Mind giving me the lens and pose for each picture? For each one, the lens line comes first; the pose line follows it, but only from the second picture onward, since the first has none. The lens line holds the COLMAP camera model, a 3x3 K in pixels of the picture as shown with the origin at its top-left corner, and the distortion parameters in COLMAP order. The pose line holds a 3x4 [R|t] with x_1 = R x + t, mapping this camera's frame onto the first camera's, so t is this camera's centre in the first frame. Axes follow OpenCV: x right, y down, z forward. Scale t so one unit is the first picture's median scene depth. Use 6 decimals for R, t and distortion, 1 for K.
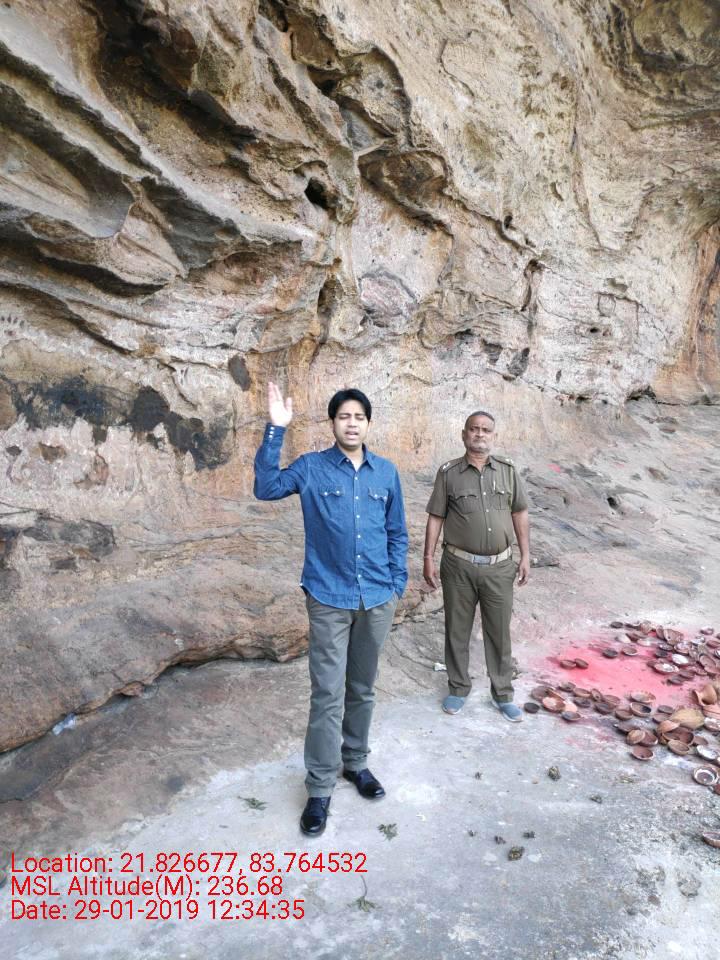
lens RADIAL K [[695.3, 0, 380.4], [0, 695.3, 486.8], [0, 0, 1]] dist [0.011051, -0.023180]
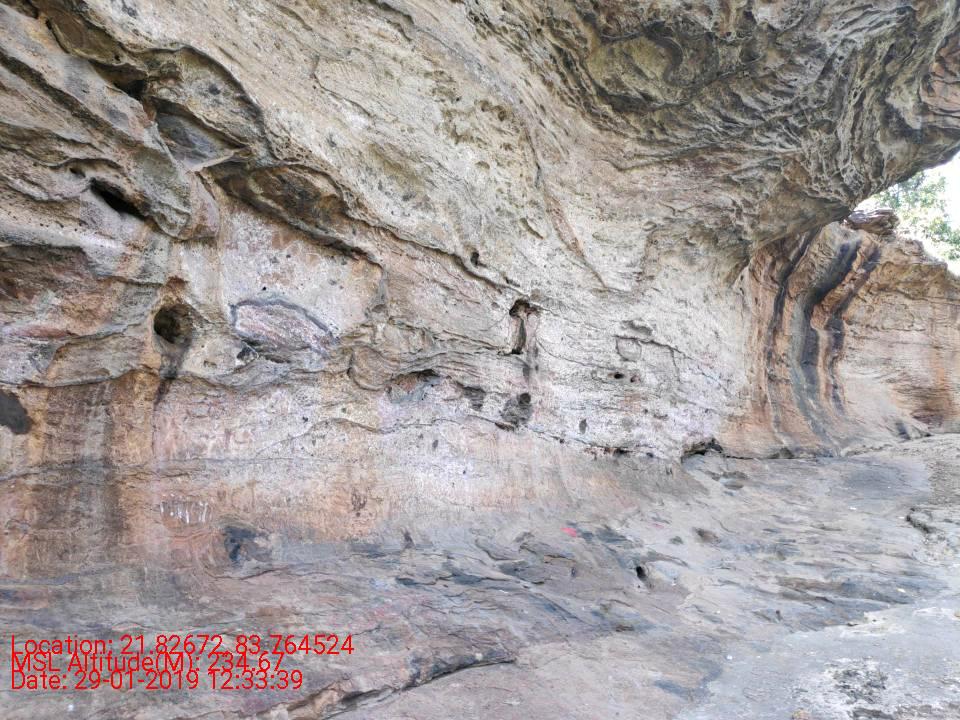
lens RADIAL K [[695.3, 0, 490.3], [0, 695.3, 354.3], [0, 0, 1]] dist [0.011051, -0.023180]
pose [[0.999145, -0.032847, -0.025100, 0.330229], [0.024297, 0.957834, -0.286292, 0.011611], [0.033445, 0.285438, 0.957813, 0.225711]]
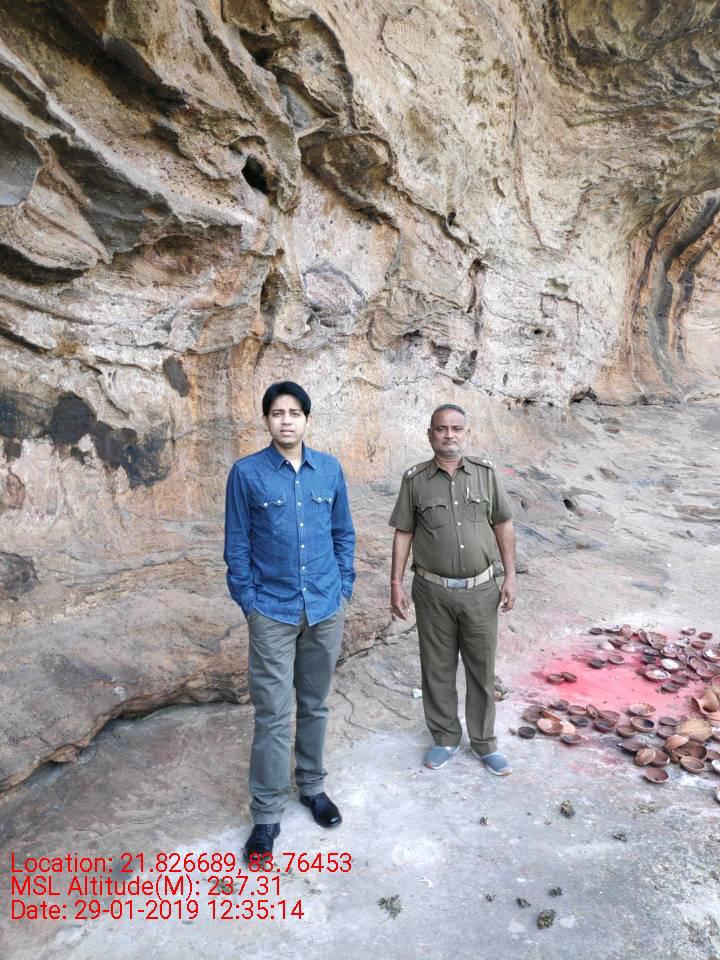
lens RADIAL K [[695.3, 0, 381.3], [0, 695.3, 484.3], [0, 0, 1]] dist [0.011051, -0.023180]
pose [[0.994788, -0.050254, 0.088716, -0.025887], [0.052639, 0.998307, -0.024759, 0.008193], [-0.087322, 0.029300, 0.995749, 0.088624]]
